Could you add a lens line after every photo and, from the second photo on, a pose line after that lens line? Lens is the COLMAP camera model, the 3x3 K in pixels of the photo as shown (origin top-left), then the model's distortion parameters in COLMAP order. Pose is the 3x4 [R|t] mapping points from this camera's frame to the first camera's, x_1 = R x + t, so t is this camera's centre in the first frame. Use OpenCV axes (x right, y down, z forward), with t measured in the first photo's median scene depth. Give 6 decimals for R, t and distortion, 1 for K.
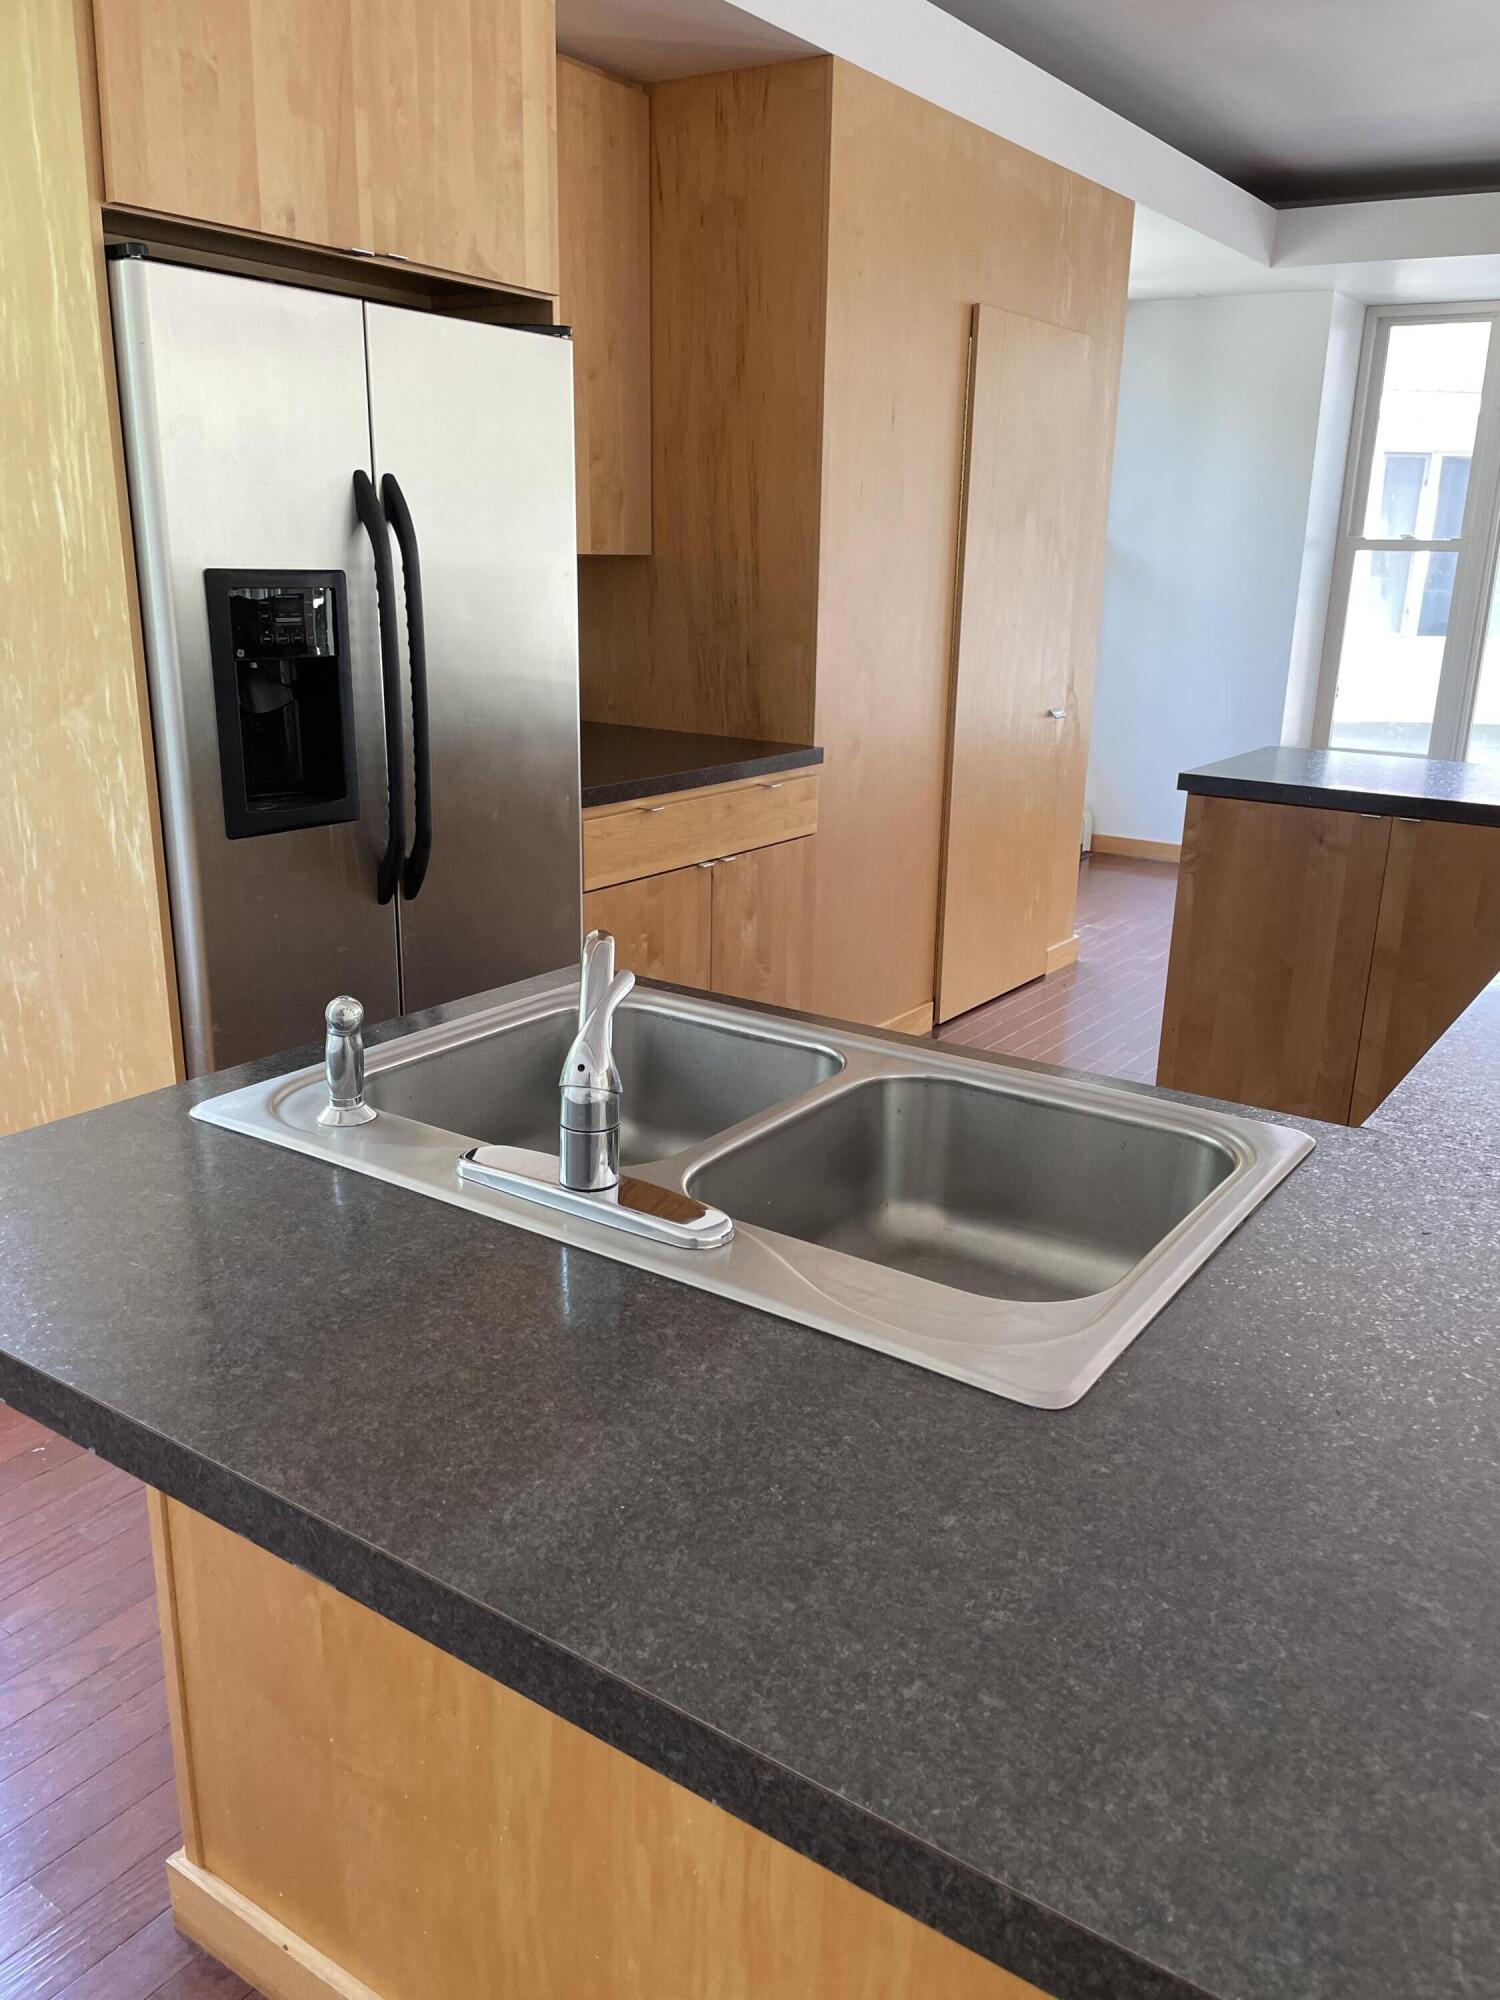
lens RADIAL K [[1510.5, 0, 750.7], [0, 1510.5, 1080.9], [0, 0, 1]] dist [0.007013, -0.044785]
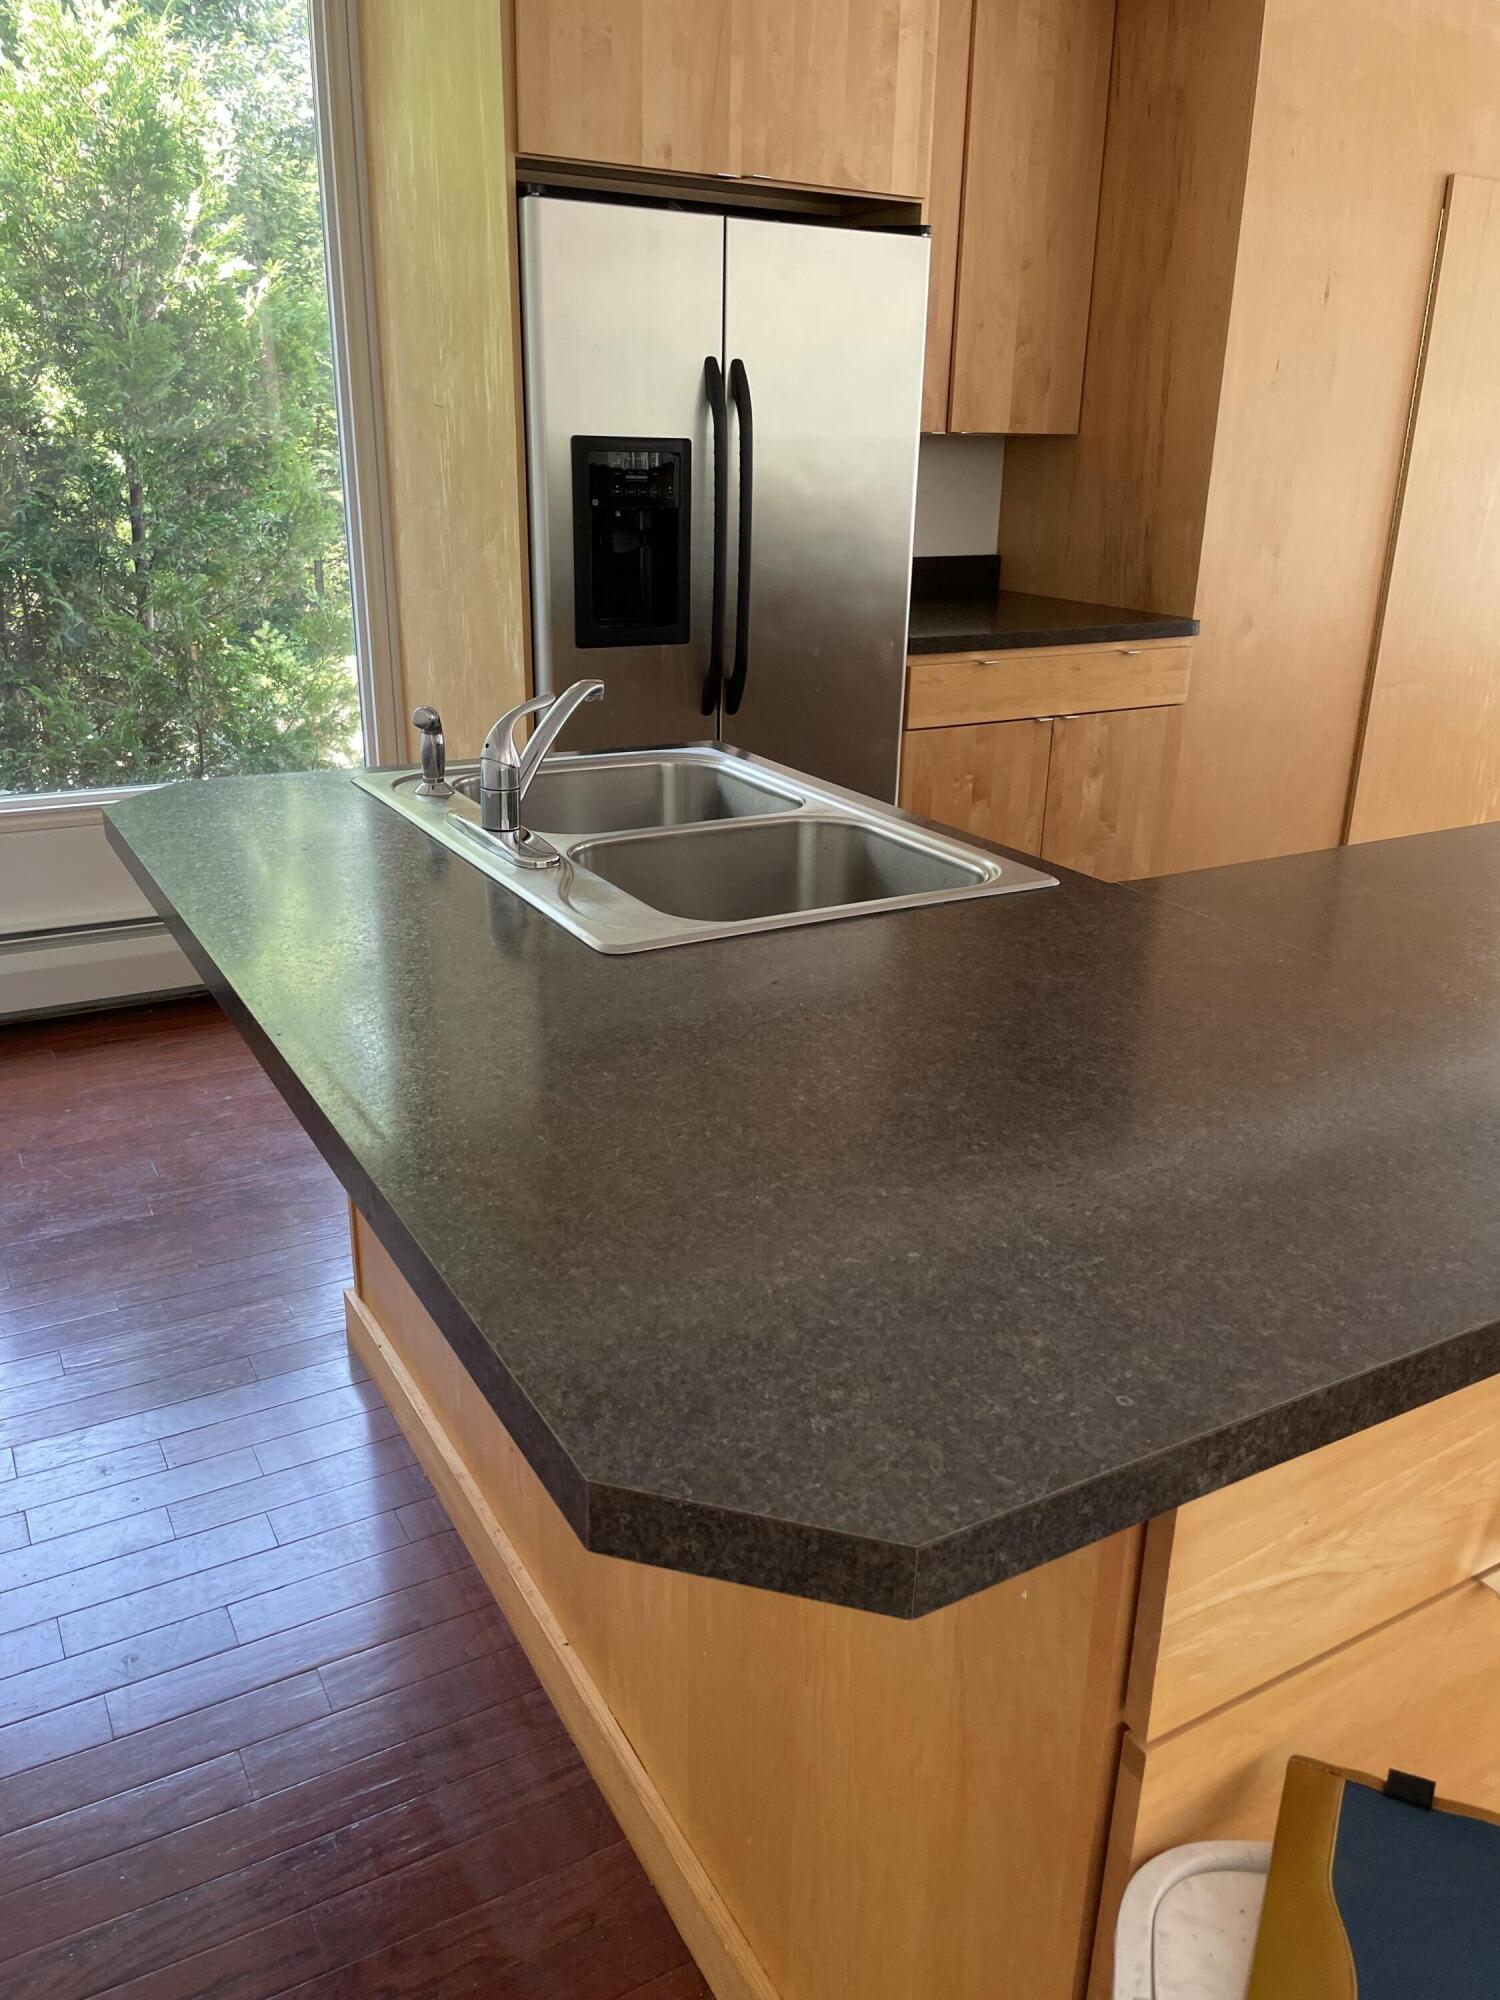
lens RADIAL K [[1506.1, 0, 744.9], [0, 1506.1, 1016.0], [0, 0, 1]] dist [0.090388, -0.123093]
pose [[0.898998, 0.158239, -0.408366, 0.307635], [-0.149685, 0.987309, 0.053053, 0.052161], [0.411579, 0.013431, 0.911275, -0.109939]]
